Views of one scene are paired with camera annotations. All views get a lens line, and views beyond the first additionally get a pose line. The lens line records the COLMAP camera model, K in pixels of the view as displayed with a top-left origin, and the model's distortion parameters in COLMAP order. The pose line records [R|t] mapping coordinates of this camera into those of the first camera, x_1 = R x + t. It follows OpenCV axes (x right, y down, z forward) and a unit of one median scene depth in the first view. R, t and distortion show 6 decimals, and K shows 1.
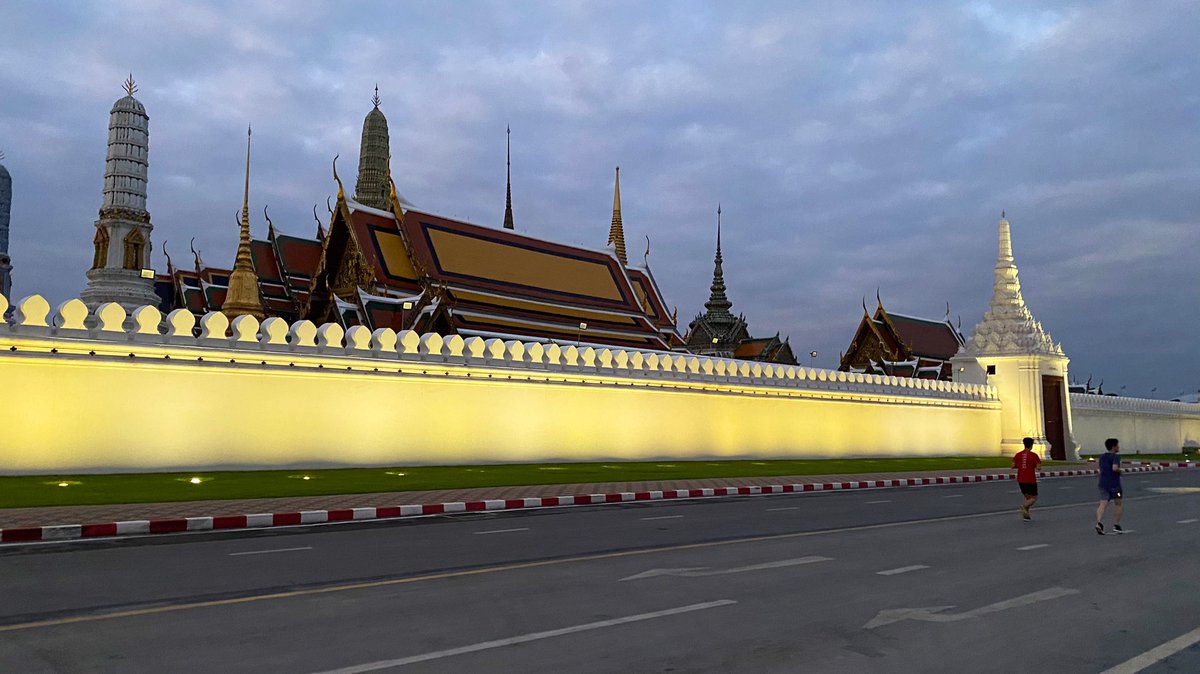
lens RADIAL K [[856.9, 0, 600.0], [0, 856.9, 337.0], [0, 0, 1]] dist [-0.004349, -0.002515]
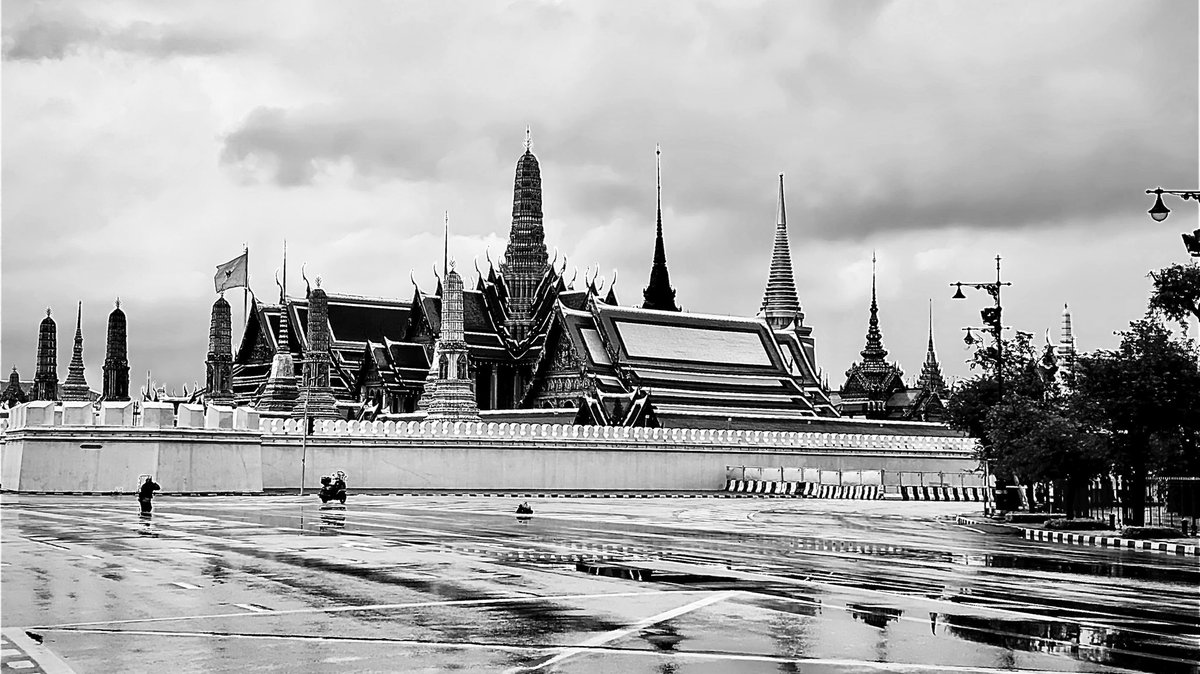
lens RADIAL K [[1328.1, 0, 600.0], [0, 1328.1, 337.0], [0, 0, 1]] dist [0.008442, 0.000895]
pose [[0.990943, -0.013440, -0.133606, 0.035037], [0.013462, 0.999909, -0.000735, -0.077398], [0.133604, -0.001071, 0.991034, -0.769907]]
